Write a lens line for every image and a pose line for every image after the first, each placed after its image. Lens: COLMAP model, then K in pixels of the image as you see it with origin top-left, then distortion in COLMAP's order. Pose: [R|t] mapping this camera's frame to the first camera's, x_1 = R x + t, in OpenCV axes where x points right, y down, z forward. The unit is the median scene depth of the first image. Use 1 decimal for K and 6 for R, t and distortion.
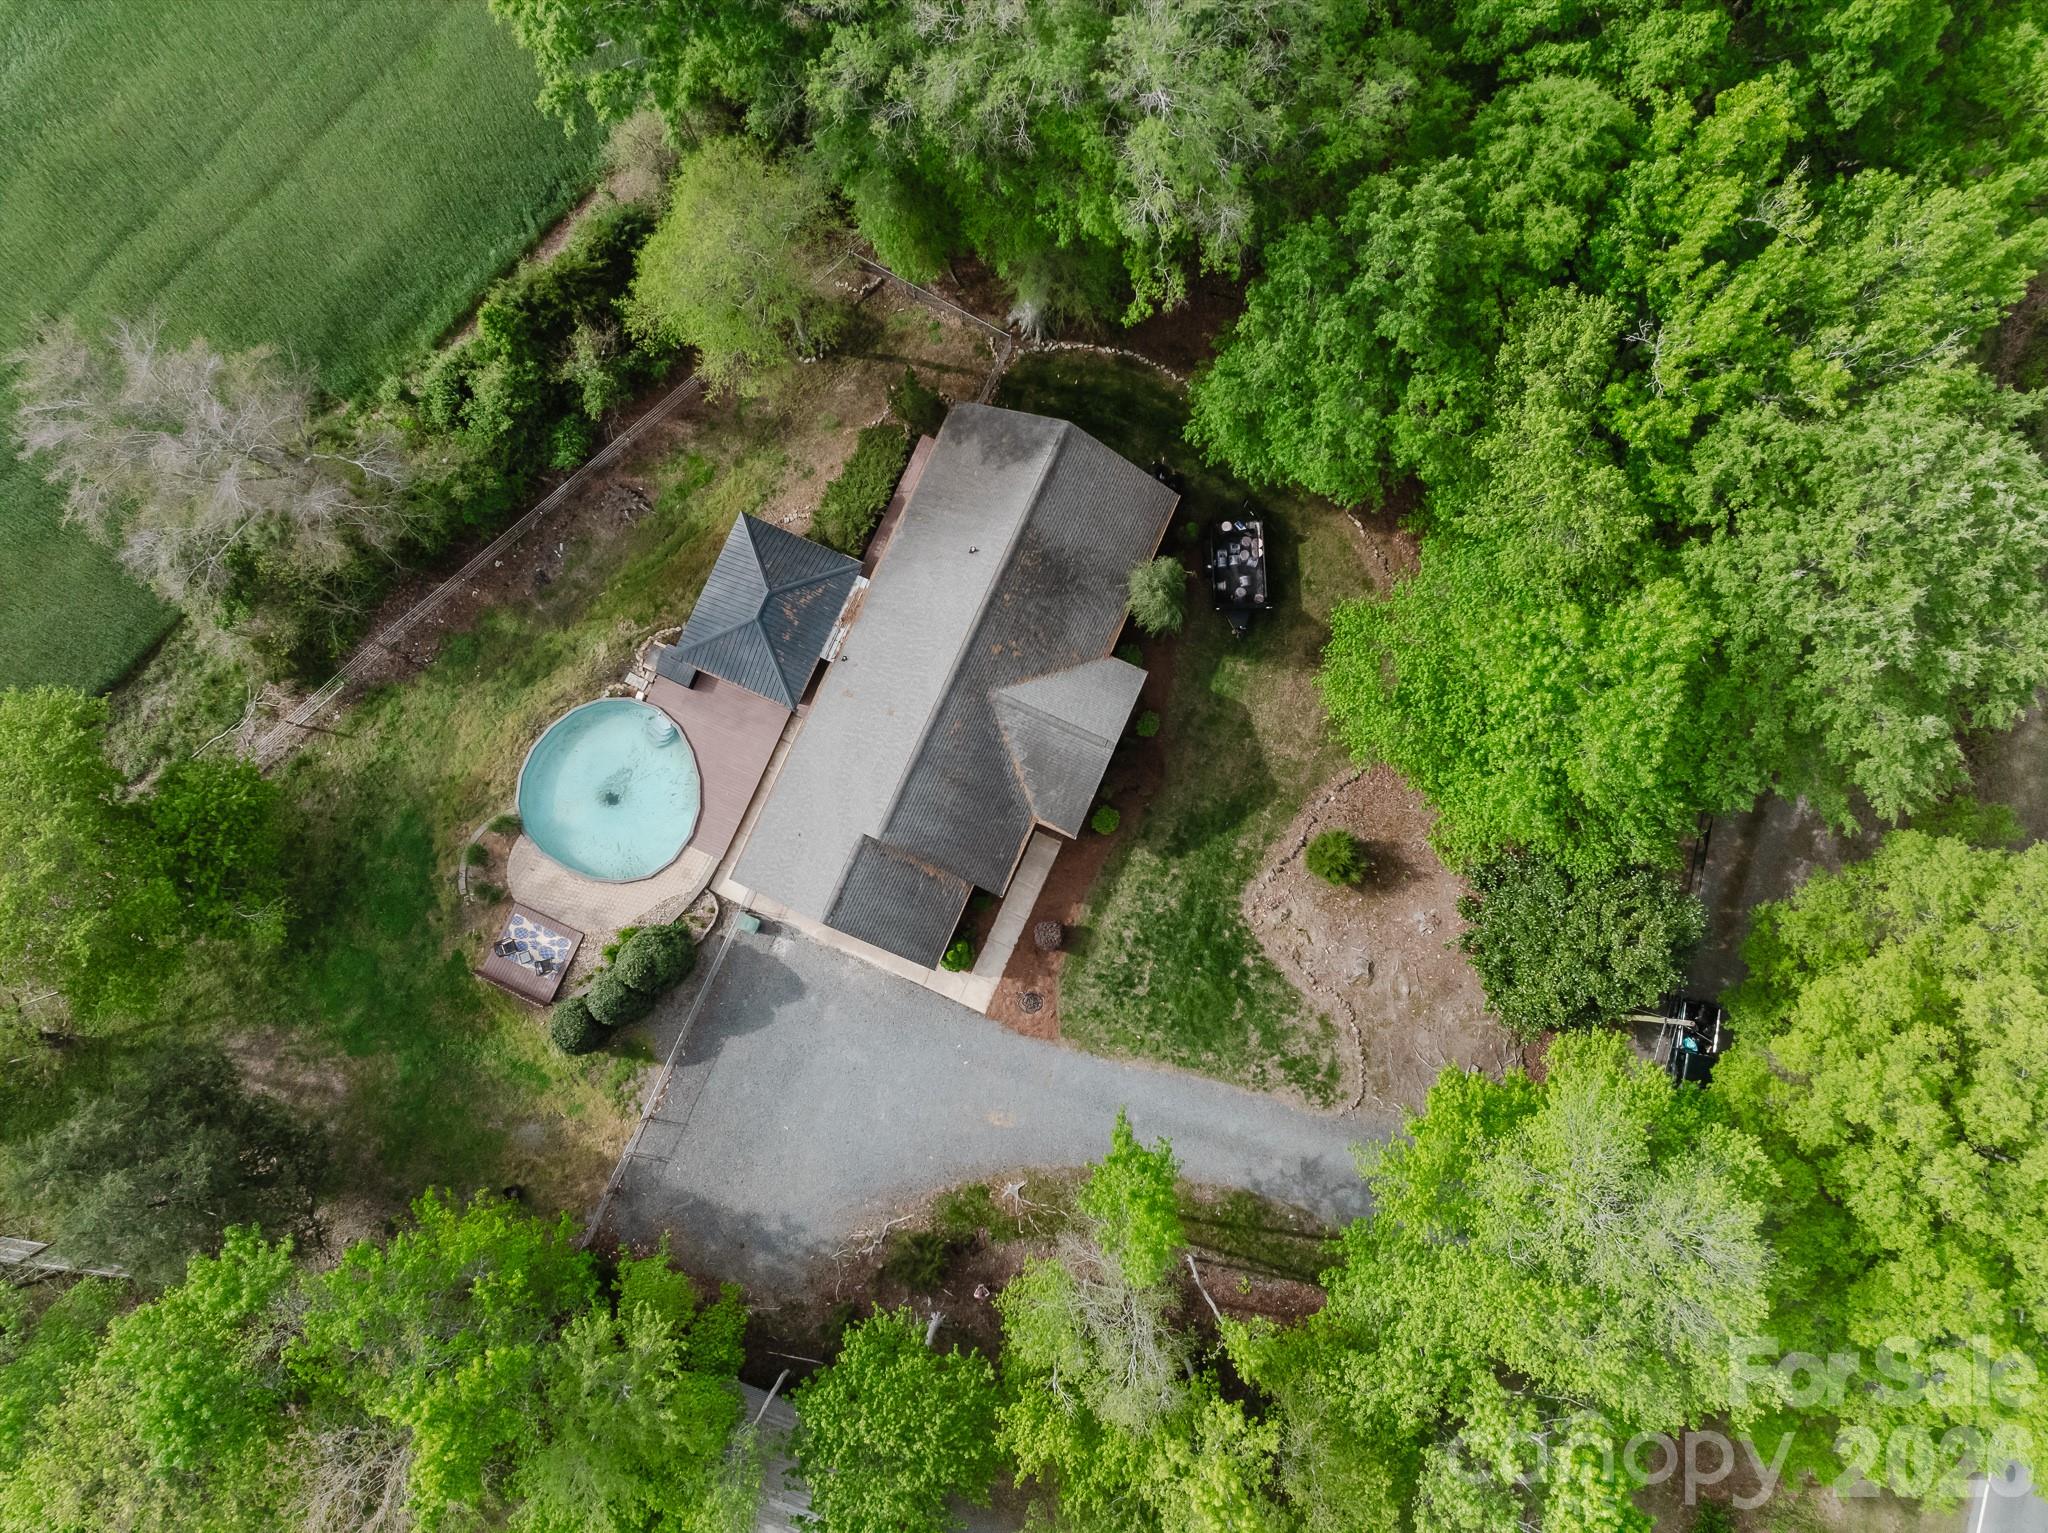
lens RADIAL K [[1439.7, 0, 1024.0], [0, 1439.7, 766.5], [0, 0, 1]] dist [-0.012471, -0.003098]
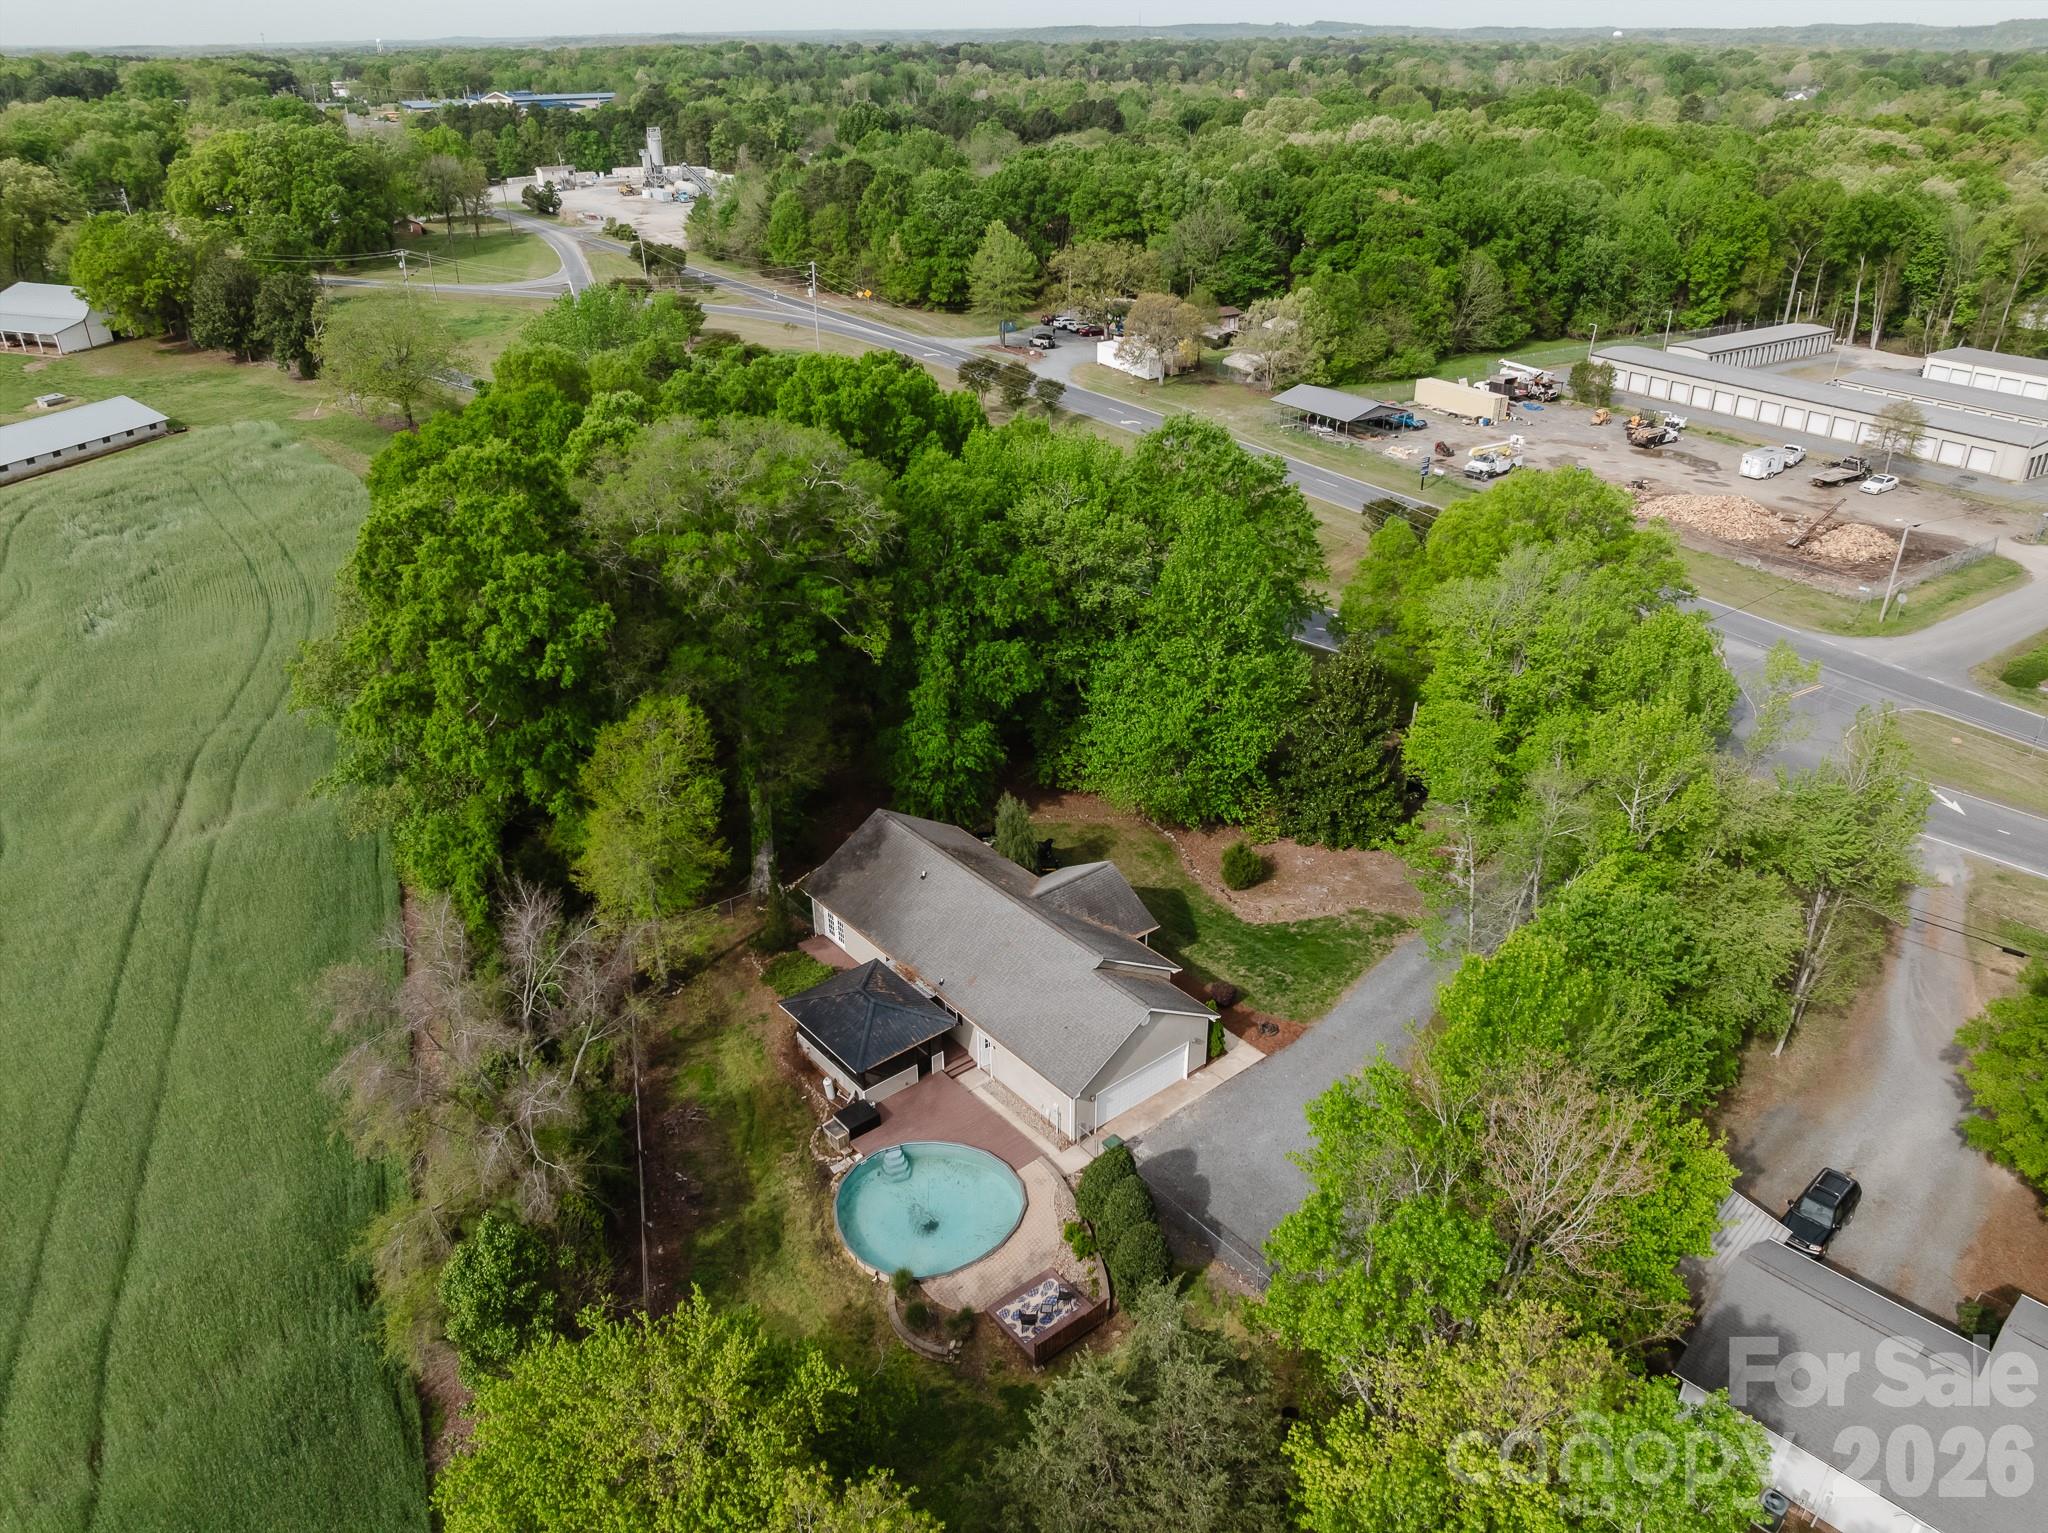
lens RADIAL K [[1439.7, 0, 1024.0], [0, 1439.7, 766.5], [0, 0, 1]] dist [-0.012471, -0.003098]
pose [[0.452698, -0.410294, 0.791658, -0.919053], [0.885817, 0.308451, -0.346680, 0.324737], [-0.101947, 0.858206, 0.503080, 0.247656]]
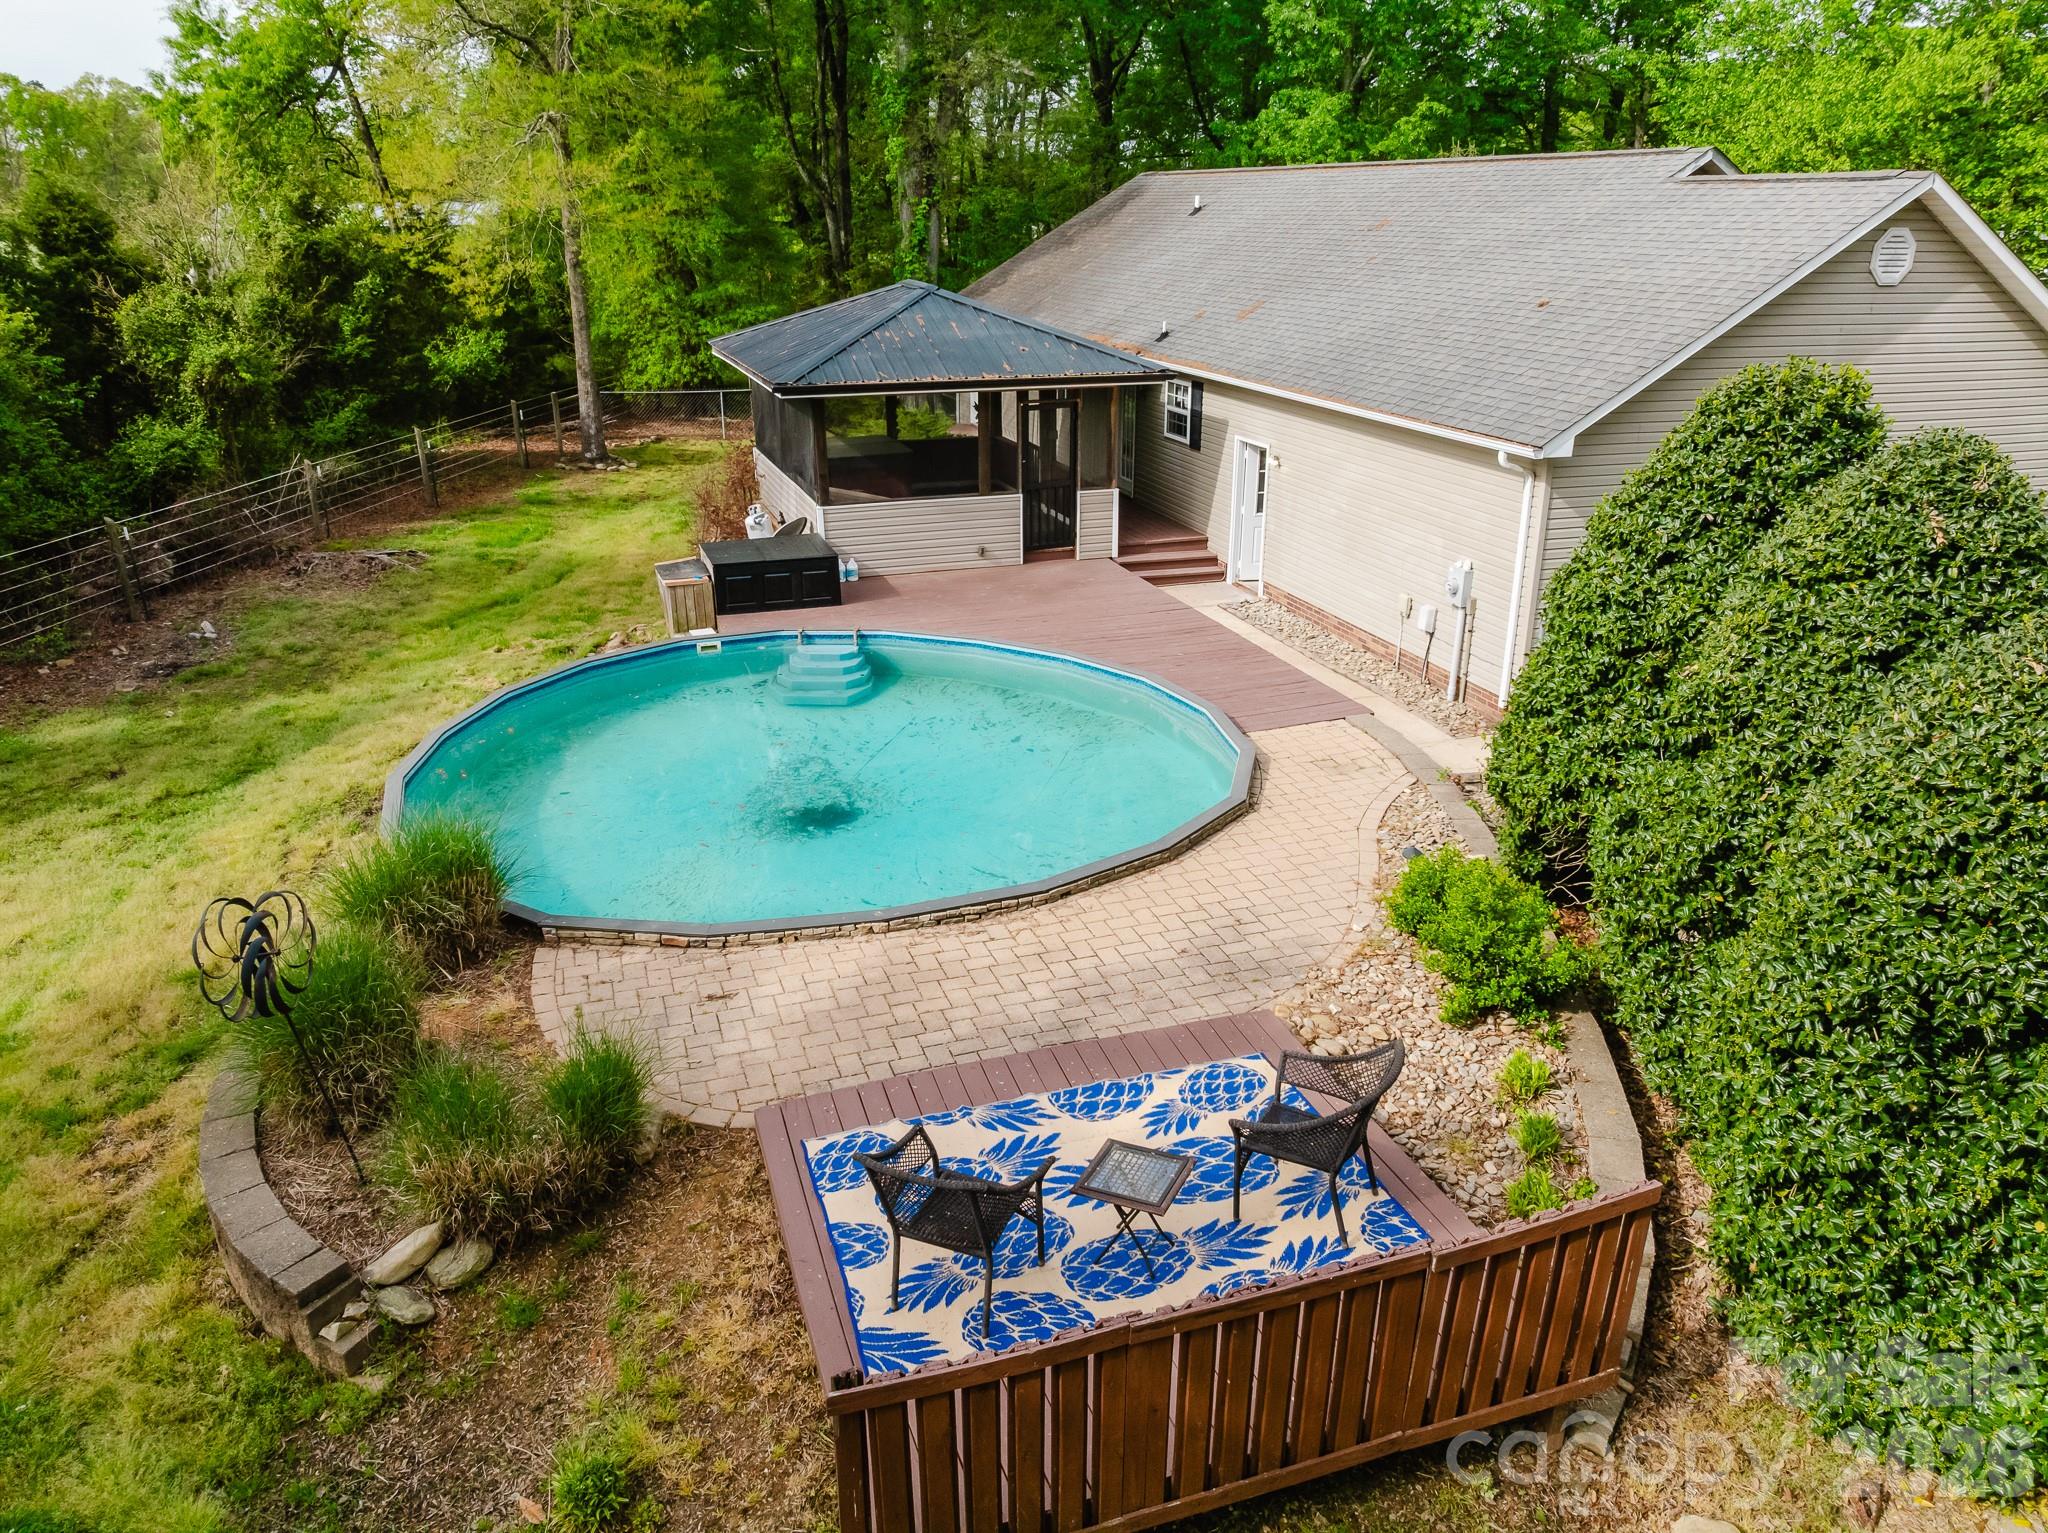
lens RADIAL K [[1439.7, 0, 1024.0], [0, 1439.7, 766.5], [0, 0, 1]] dist [-0.012471, -0.003098]
pose [[0.733685, -0.254815, 0.629902, -0.411133], [0.674574, 0.384457, -0.630192, 0.183960], [-0.081587, 0.887278, 0.453962, 0.908123]]
